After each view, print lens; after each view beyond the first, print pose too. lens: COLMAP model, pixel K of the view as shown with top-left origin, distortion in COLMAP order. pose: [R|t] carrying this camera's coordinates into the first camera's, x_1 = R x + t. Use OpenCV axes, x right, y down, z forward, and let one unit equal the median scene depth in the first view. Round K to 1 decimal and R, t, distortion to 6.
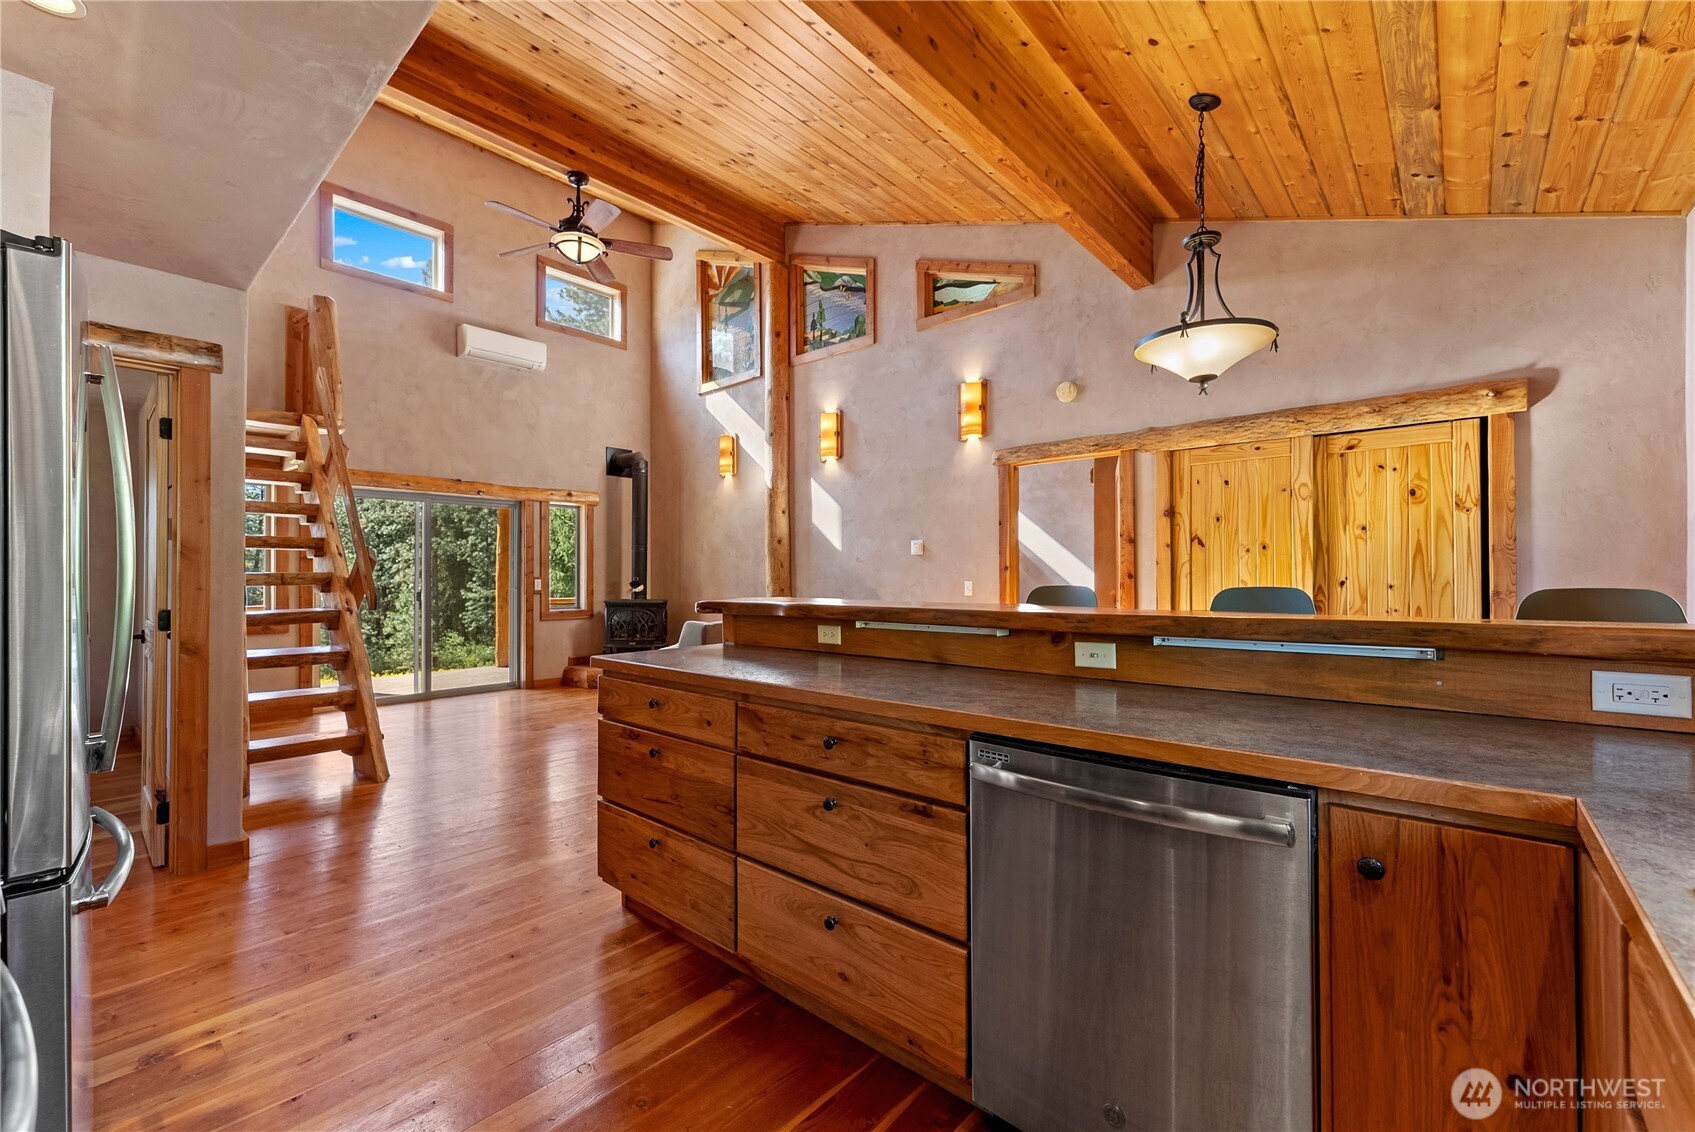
lens RADIAL K [[684.3, 0, 850.9], [0, 684.3, 567.4], [0, 0, 1]] dist [-0.000324, -0.000250]
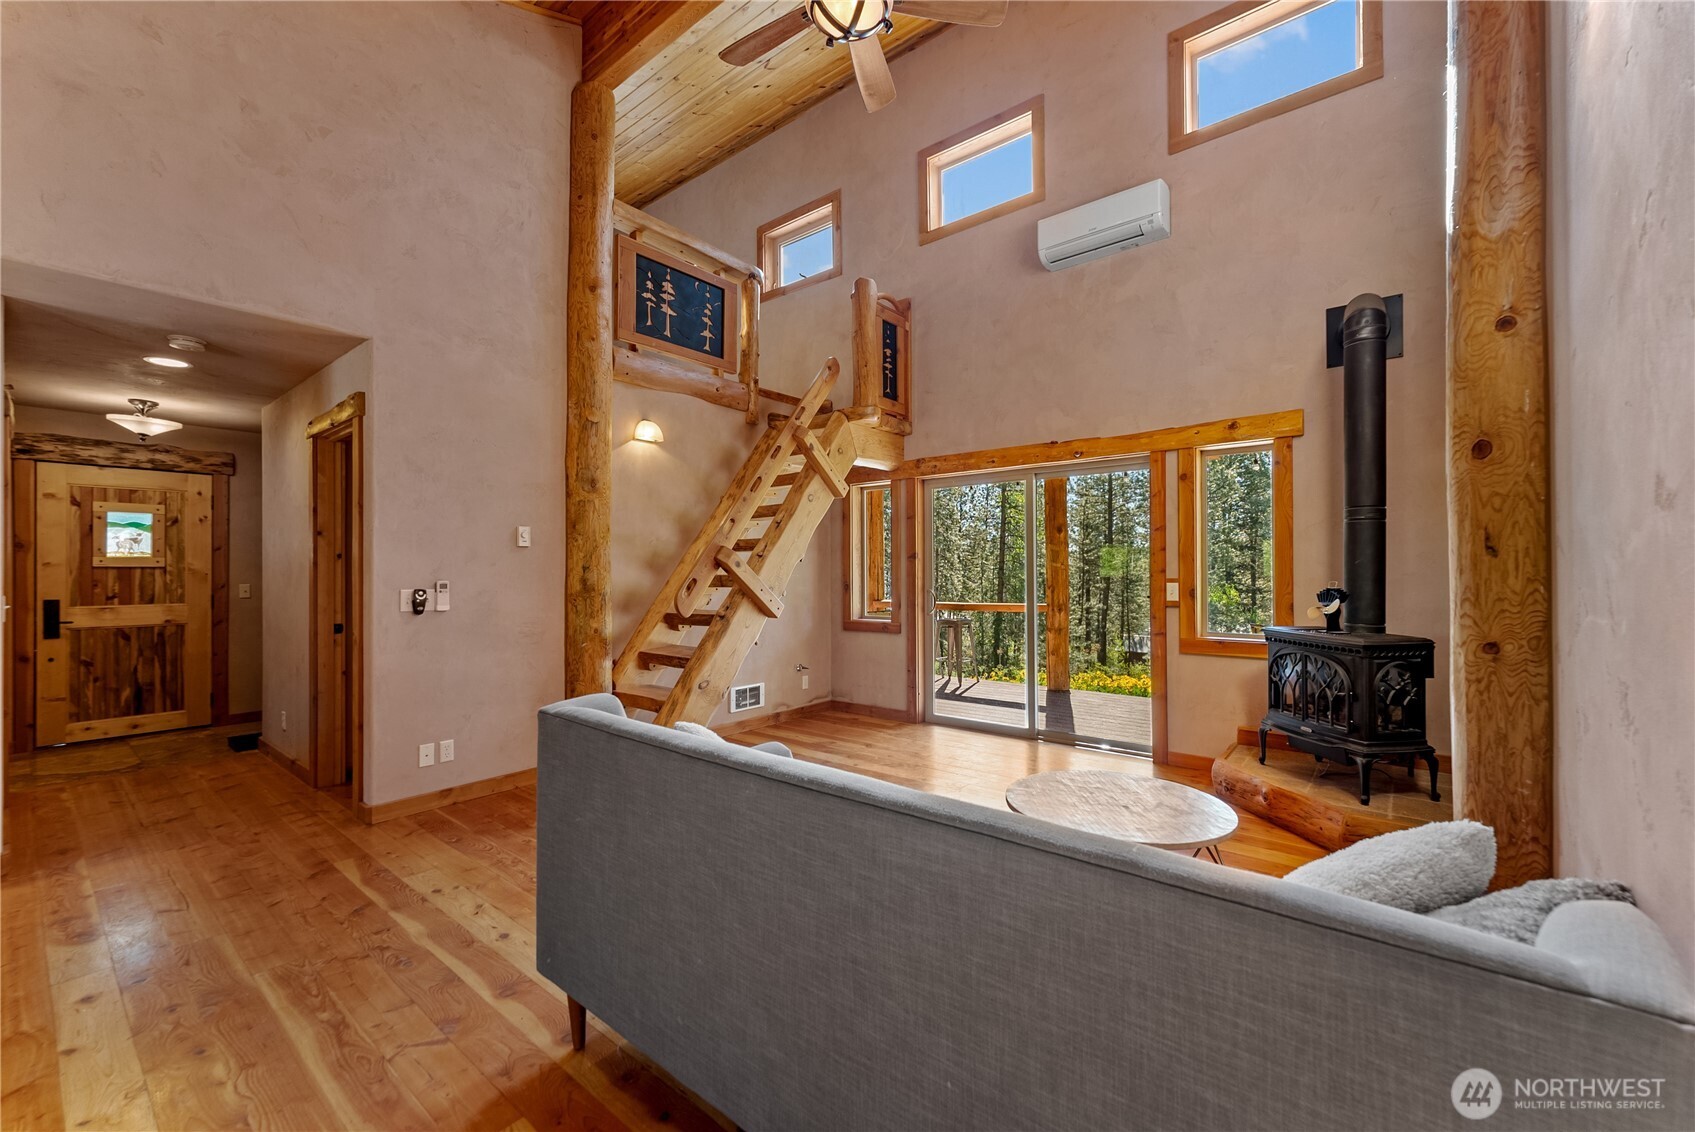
lens RADIAL K [[684.3, 0, 850.1], [0, 684.3, 569.0], [0, 0, 1]] dist [-0.000324, -0.000250]
pose [[0.032362, -0.001292, -0.999475, 0.202944], [0.014502, 0.999895, -0.000823, 0.002465], [0.999371, -0.014468, 0.032378, 1.166143]]
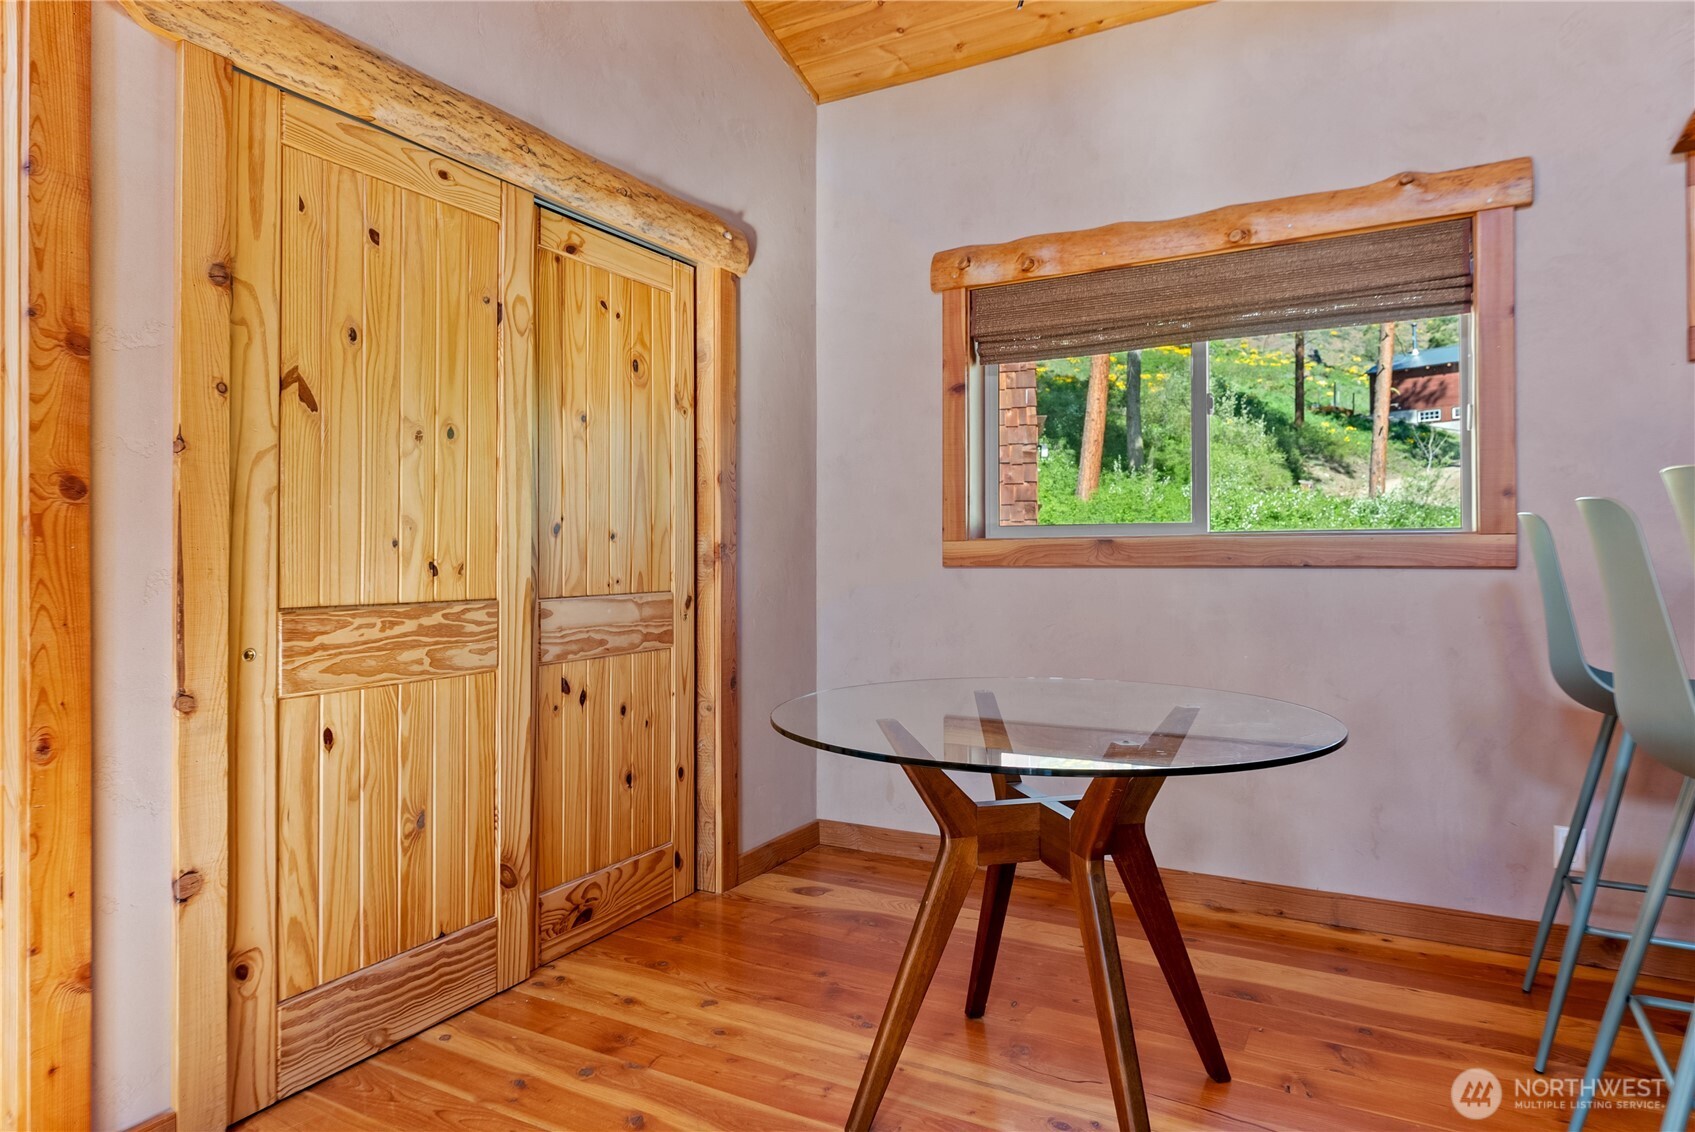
lens RADIAL K [[998.3, 0, 855.4], [0, 998.3, 539.6], [0, 0, 1]] dist [0.003718, 0.000975]
pose [[-0.209330, 0.020082, 0.977639, 0.000141], [-0.006122, 0.999743, -0.021847, 0.039475], [-0.977826, -0.010558, -0.209154, 0.834373]]
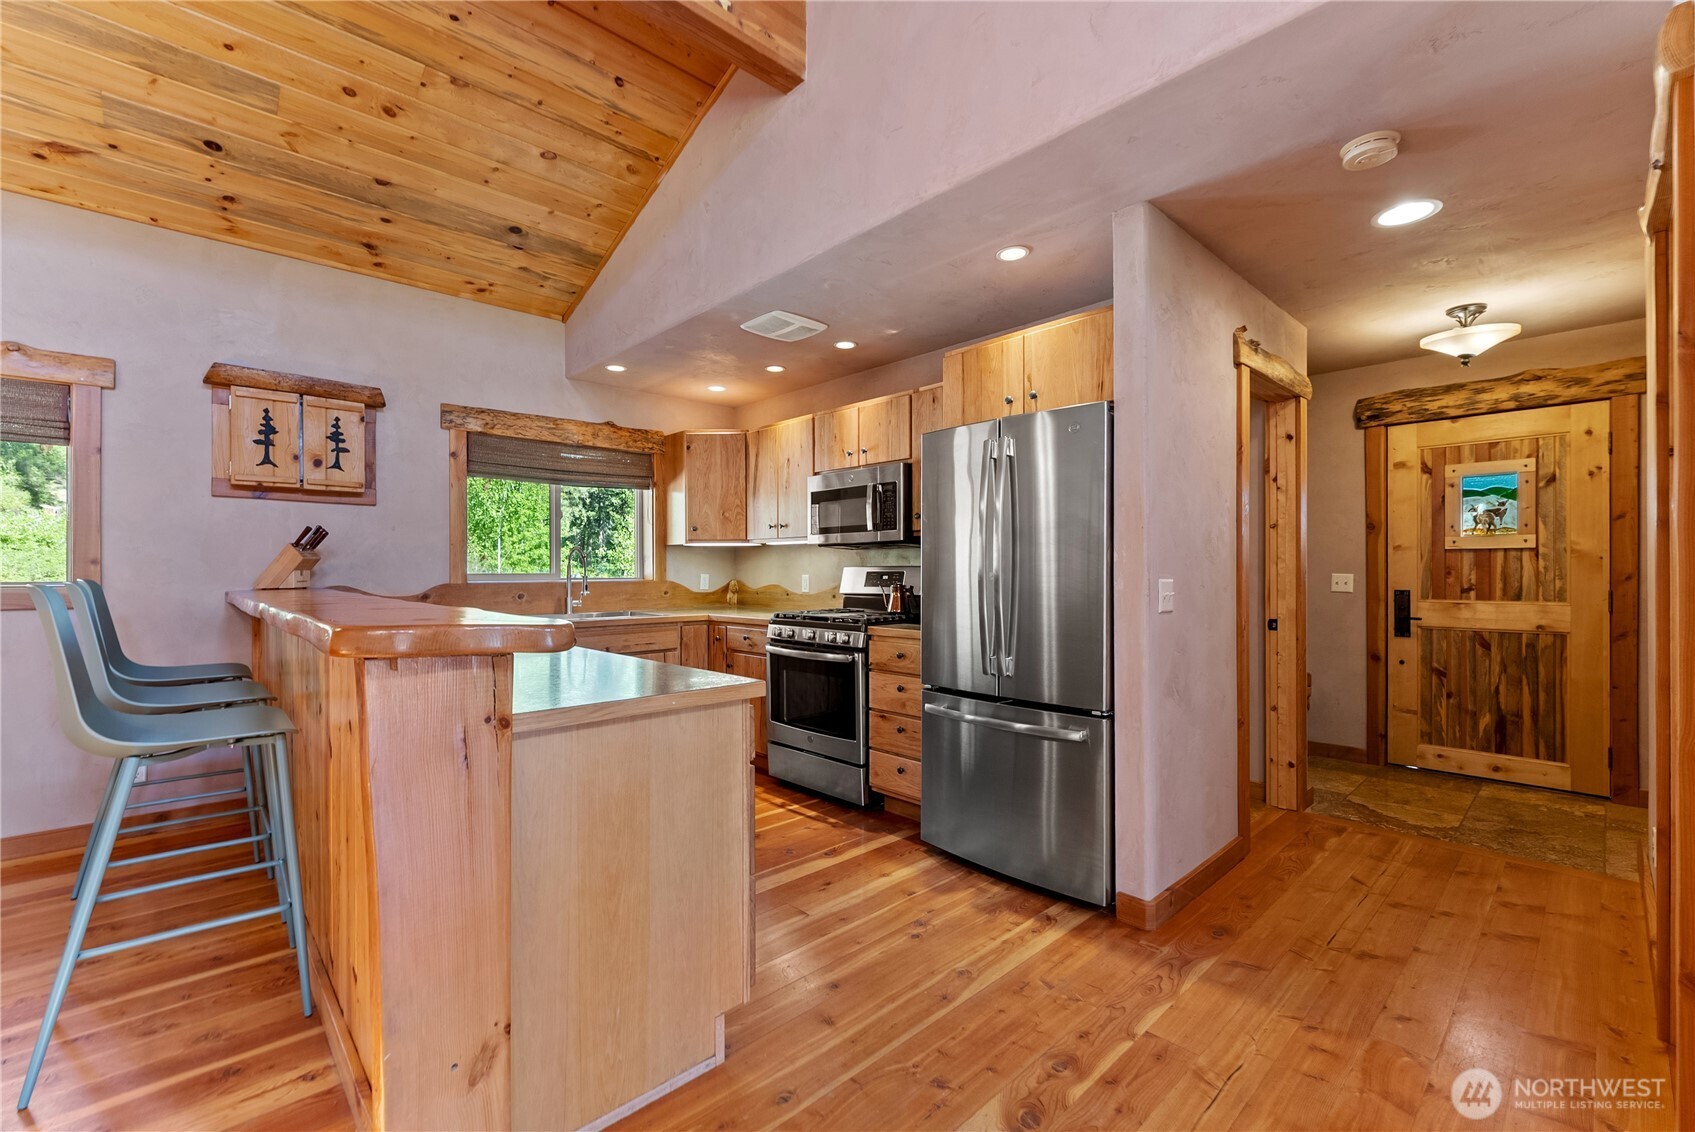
lens RADIAL K [[713.0, 0, 844.5], [0, 713.0, 572.0], [0, 0, 1]] dist [0.000172, 0.000436]
pose [[-0.994483, 0.004843, 0.104783, -0.300502], [0.003963, 0.999955, -0.008599, 0.013549], [-0.104820, -0.008136, -0.994458, 0.943228]]
